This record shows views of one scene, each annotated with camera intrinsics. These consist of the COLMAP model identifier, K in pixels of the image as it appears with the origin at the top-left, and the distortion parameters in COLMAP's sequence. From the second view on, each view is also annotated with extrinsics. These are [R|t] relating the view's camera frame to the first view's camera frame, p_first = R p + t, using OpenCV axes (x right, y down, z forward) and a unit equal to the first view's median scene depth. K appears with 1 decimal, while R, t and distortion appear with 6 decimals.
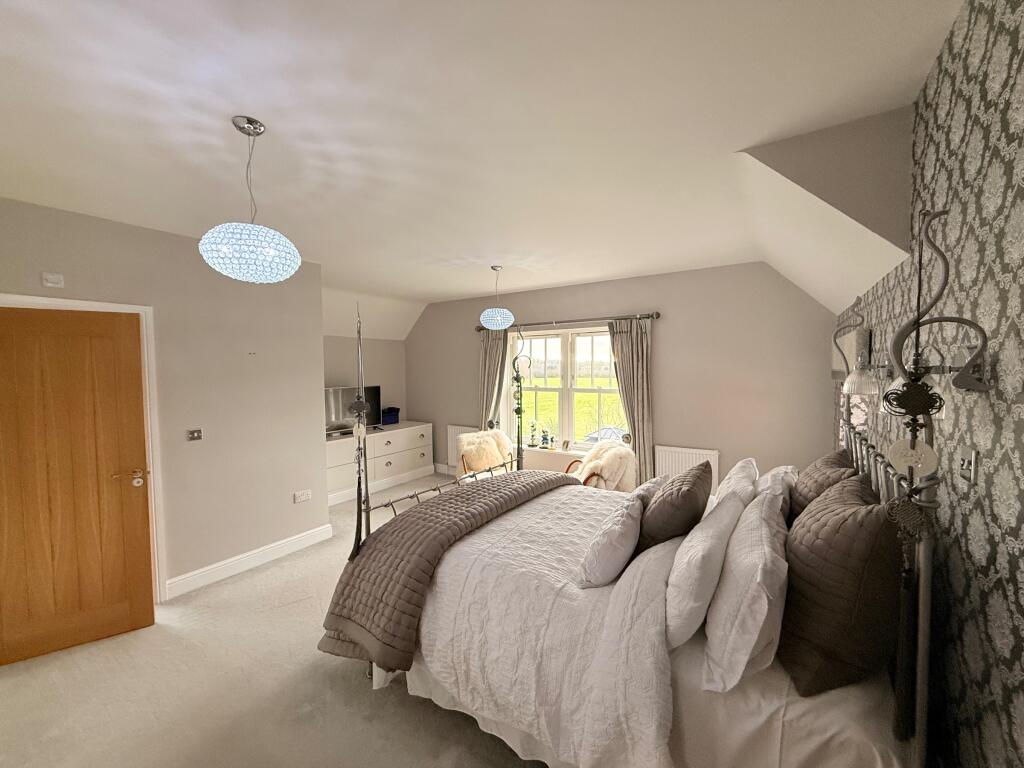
lens RADIAL K [[408.4, 0, 509.2], [0, 408.4, 383.3], [0, 0, 1]] dist [0.002011, 0.000310]
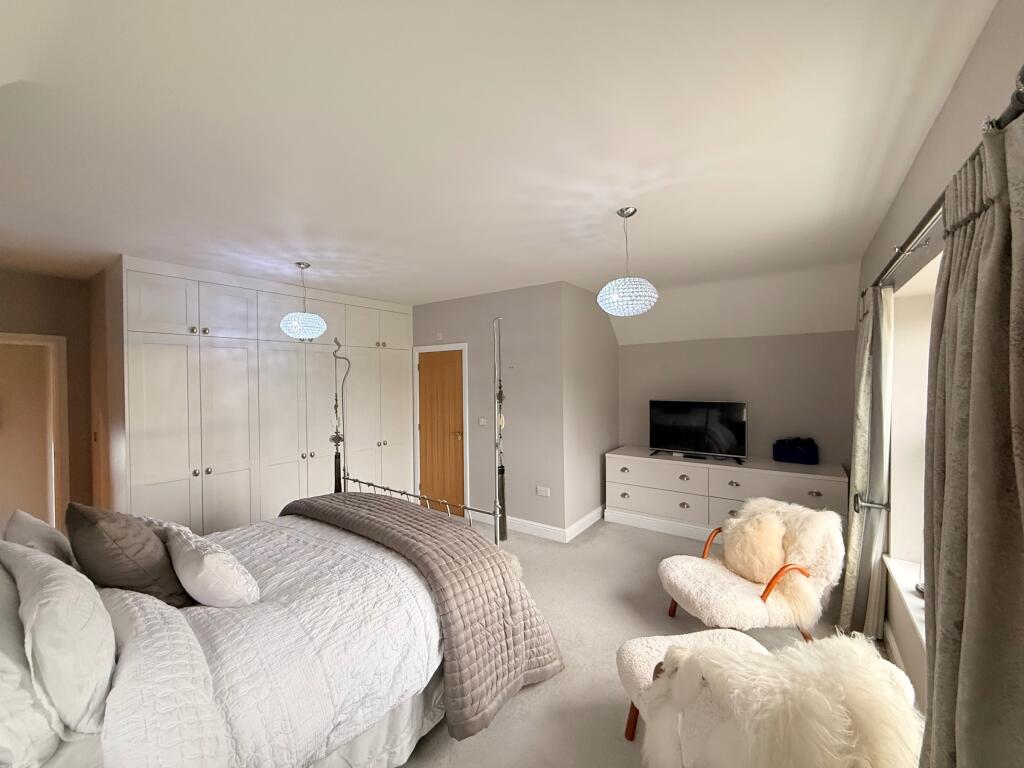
lens RADIAL K [[408.4, 0, 509.2], [0, 408.4, 383.3], [0, 0, 1]] dist [0.002011, 0.000310]
pose [[-0.047293, 0.004908, -0.998869, 1.046448], [-0.027958, 0.999590, 0.006236, -0.048905], [0.998490, 0.028221, -0.047137, 1.602258]]
